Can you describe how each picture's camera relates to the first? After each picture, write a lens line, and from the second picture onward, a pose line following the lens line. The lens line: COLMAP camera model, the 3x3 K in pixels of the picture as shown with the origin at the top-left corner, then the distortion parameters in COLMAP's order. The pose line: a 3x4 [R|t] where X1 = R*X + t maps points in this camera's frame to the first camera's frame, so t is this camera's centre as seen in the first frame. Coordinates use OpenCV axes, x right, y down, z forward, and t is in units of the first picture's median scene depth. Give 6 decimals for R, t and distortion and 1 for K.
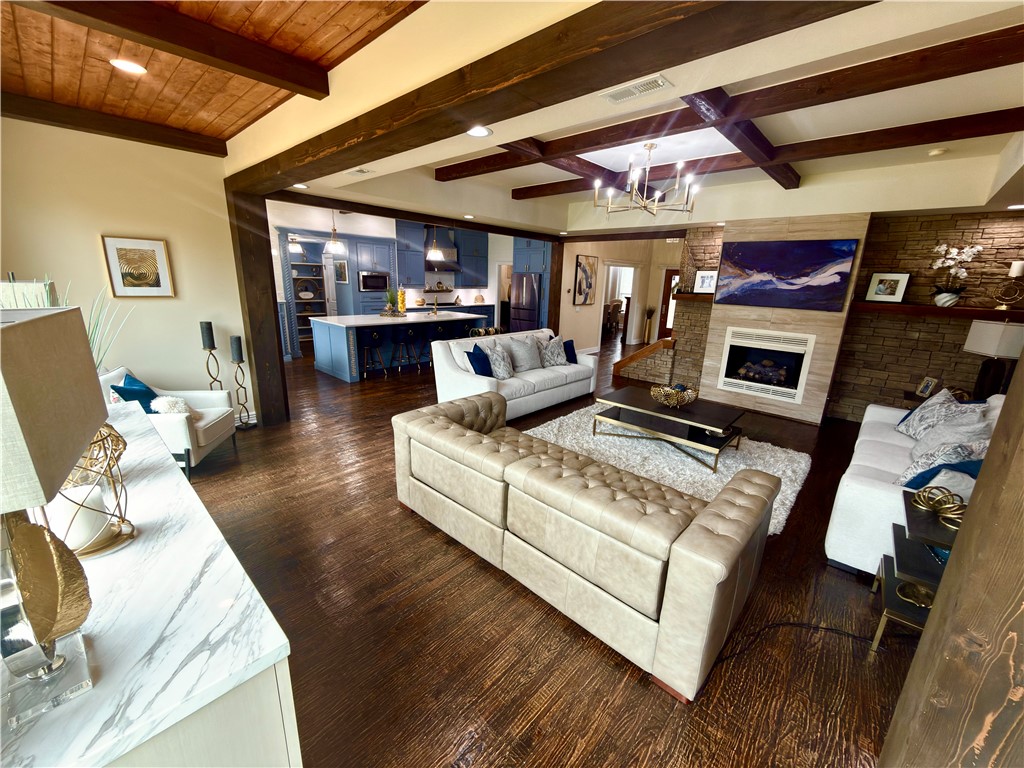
lens RADIAL K [[408.3, 0, 512.0], [0, 408.3, 385.7], [0, 0, 1]] dist [0.000717, -0.000373]
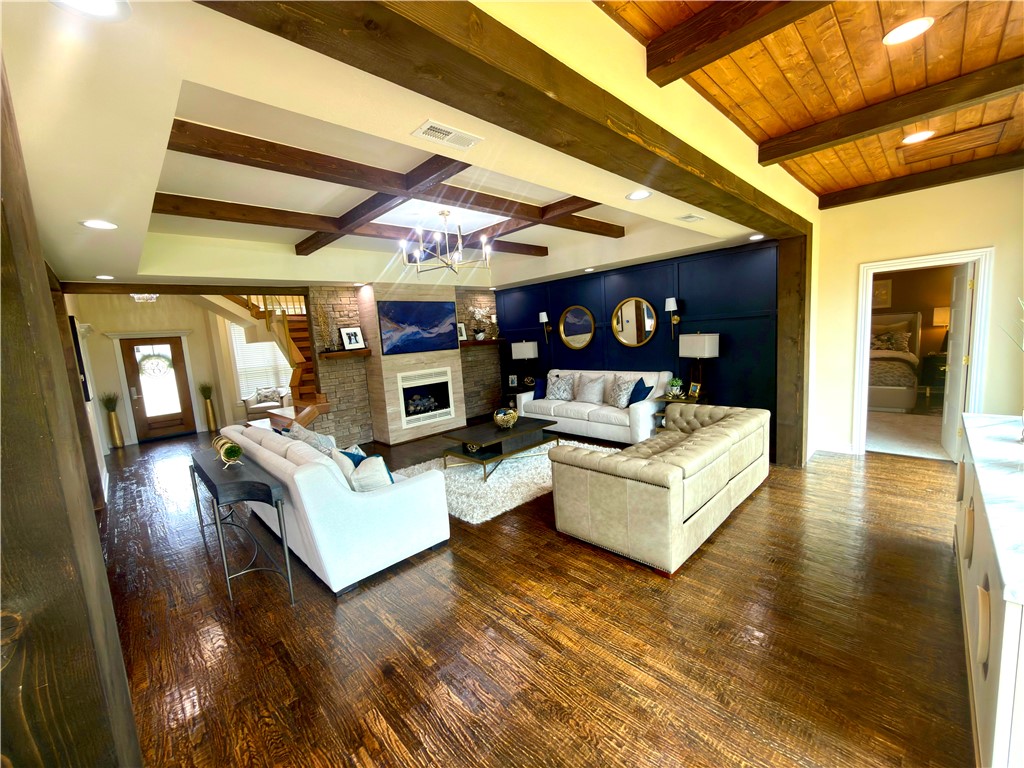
lens RADIAL K [[408.3, 0, 516.0], [0, 408.3, 384.7], [0, 0, 1]] dist [0.000717, -0.000373]
pose [[0.053447, -0.161197, 0.985474, -0.599782], [0.324505, 0.936125, 0.135526, -0.172066], [-0.944373, 0.312548, 0.102342, 0.620696]]
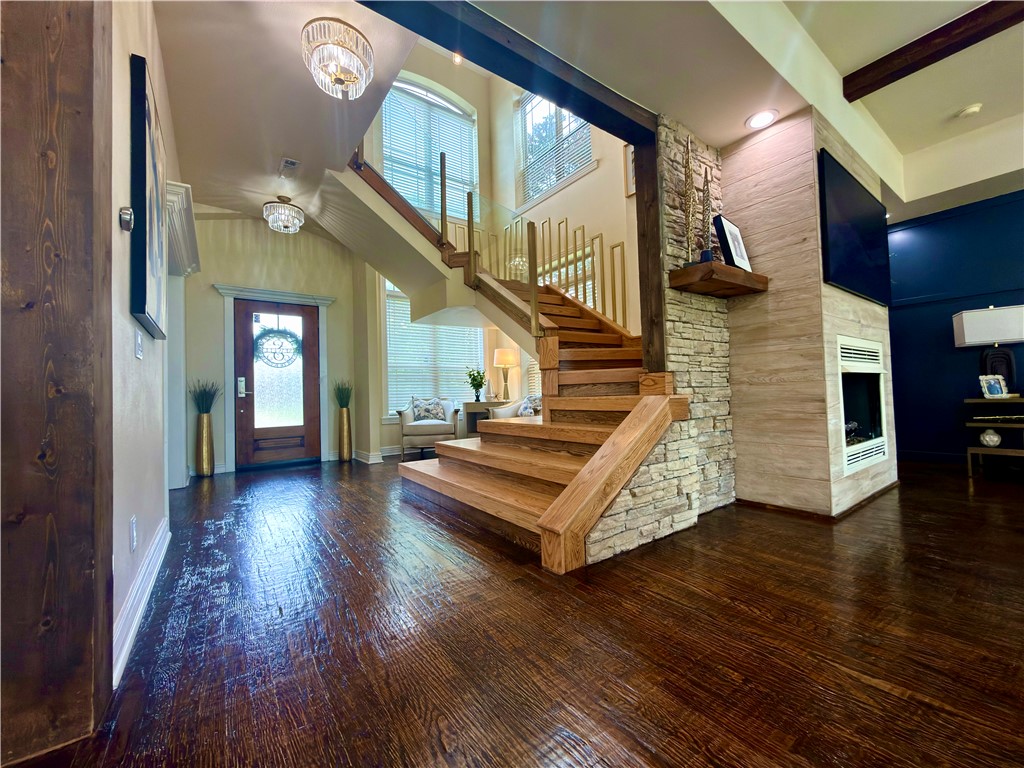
lens RADIAL K [[408.3, 0, 515.1], [0, 408.3, 383.4], [0, 0, 1]] dist [0.000717, -0.000373]
pose [[0.199943, -0.011280, 0.979743, 0.011111], [0.286131, 0.957019, -0.047374, -0.184850], [-0.937098, 0.289807, 0.194577, 1.337412]]
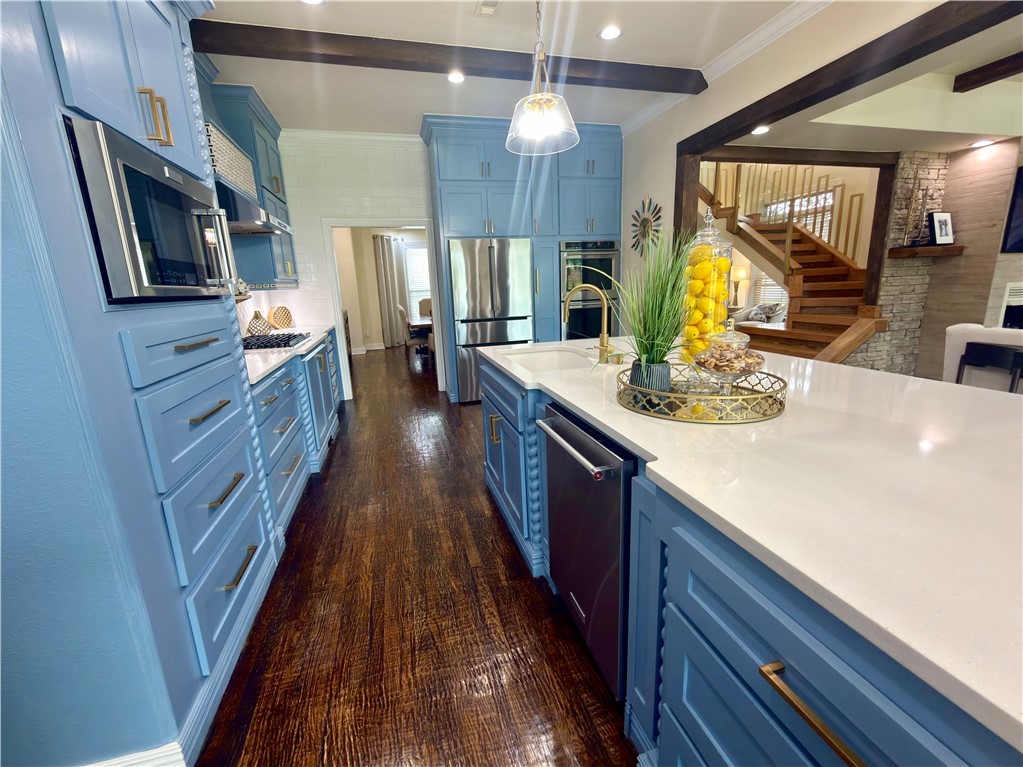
lens RADIAL K [[434.0, 0, 512.4], [0, 434.0, 382.9], [0, 0, 1]] dist [0.000133, 0.000166]
pose [[0.533511, -0.235240, 0.812421, -0.692106], [0.270206, 0.957612, 0.099839, -0.312339], [-0.801471, 0.166256, 0.574460, 1.380118]]
